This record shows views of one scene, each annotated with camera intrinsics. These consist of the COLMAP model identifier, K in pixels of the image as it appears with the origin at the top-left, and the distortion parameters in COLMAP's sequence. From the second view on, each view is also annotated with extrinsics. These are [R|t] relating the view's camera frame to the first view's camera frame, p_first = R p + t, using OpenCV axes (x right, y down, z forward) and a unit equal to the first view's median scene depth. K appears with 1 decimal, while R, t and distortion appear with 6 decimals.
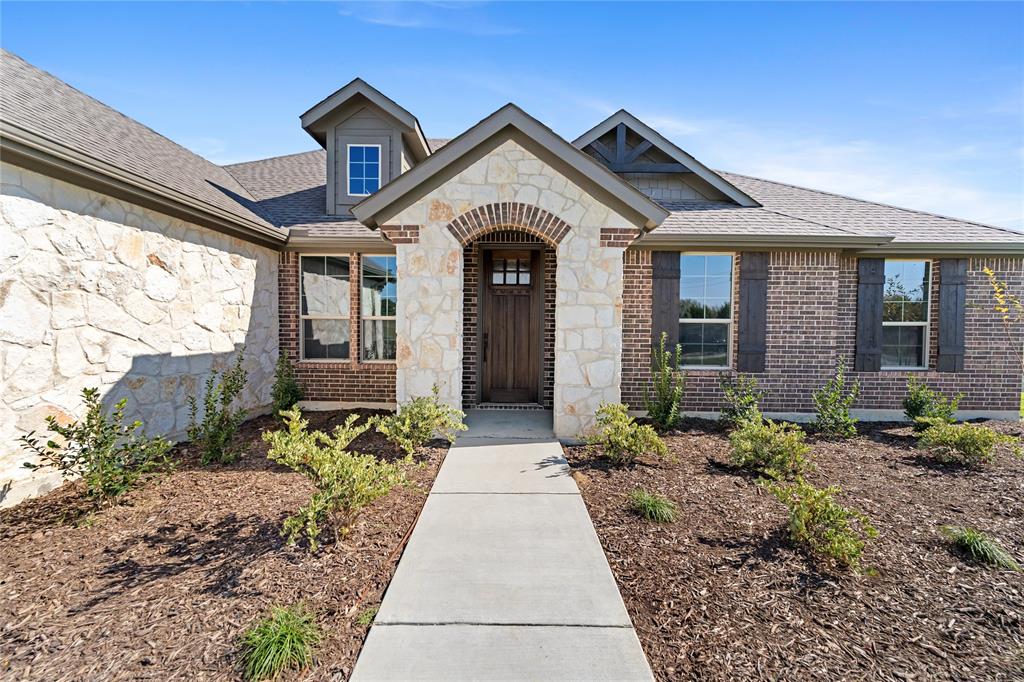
lens RADIAL K [[412.0, 0, 510.2], [0, 412.0, 339.4], [0, 0, 1]] dist [-0.011154, 0.000035]
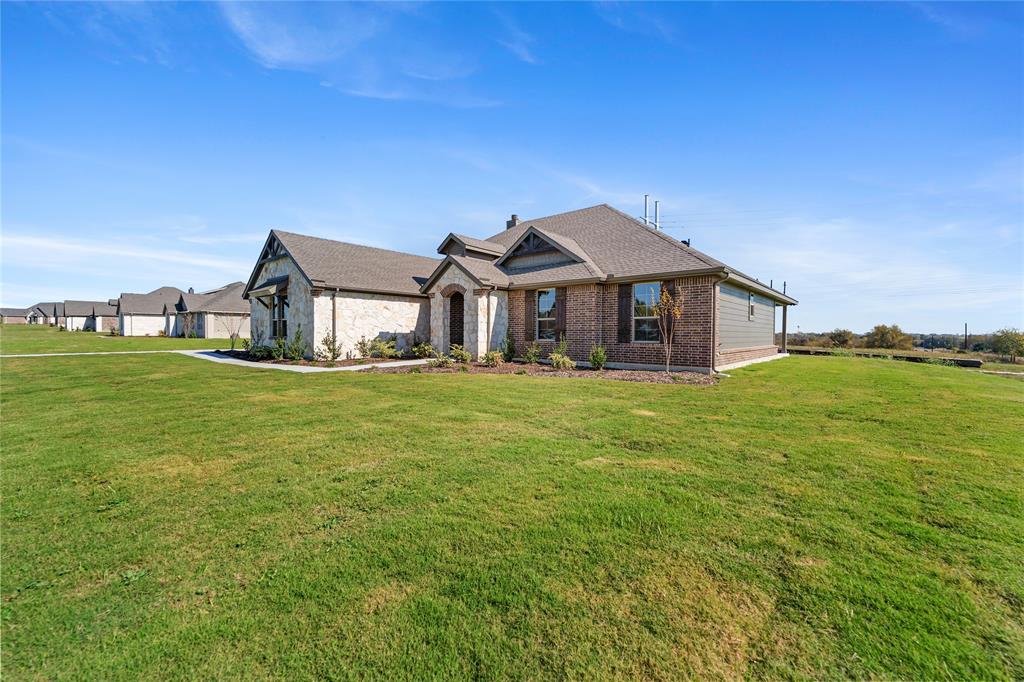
lens RADIAL K [[412.0, 0, 510.6], [0, 412.0, 338.6], [0, 0, 1]] dist [-0.011154, 0.000035]
pose [[0.760507, 0.001855, -0.649327, 2.373945], [-0.014718, 0.999788, -0.014382, 0.127865], [0.649163, 0.020494, 0.760374, -1.103104]]
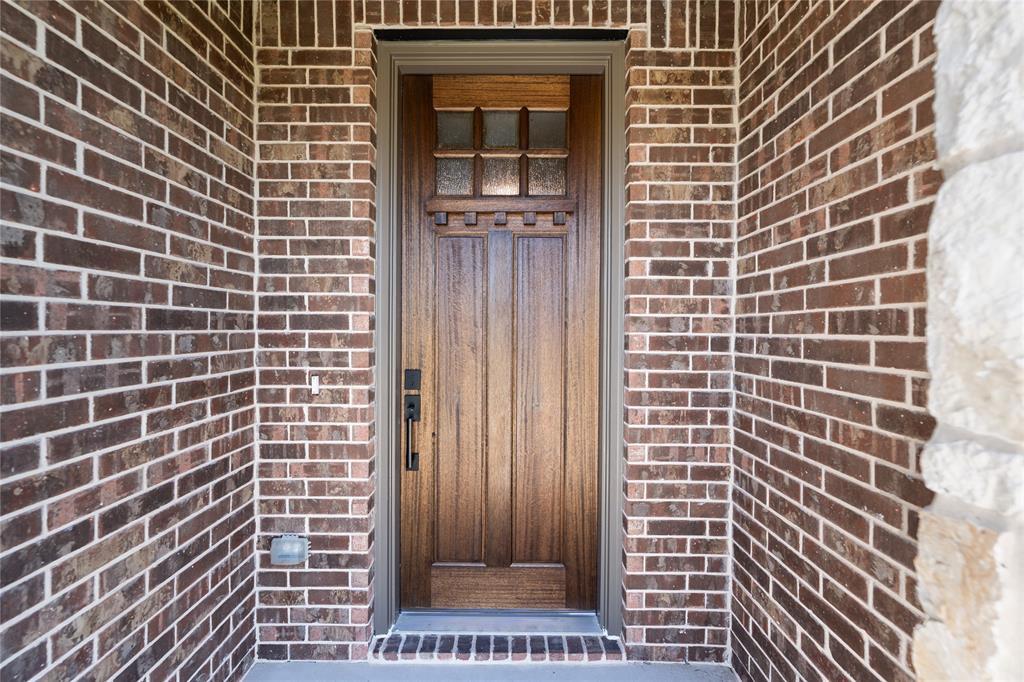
lens RADIAL K [[412.0, 0, 511.3], [0, 412.0, 337.0], [0, 0, 1]] dist [-0.011154, 0.000035]
pose [[0.999980, -0.006064, -0.001515, 0.009523], [0.006055, 0.999964, -0.005880, -0.035264], [0.001550, 0.005871, 0.999982, 0.718121]]
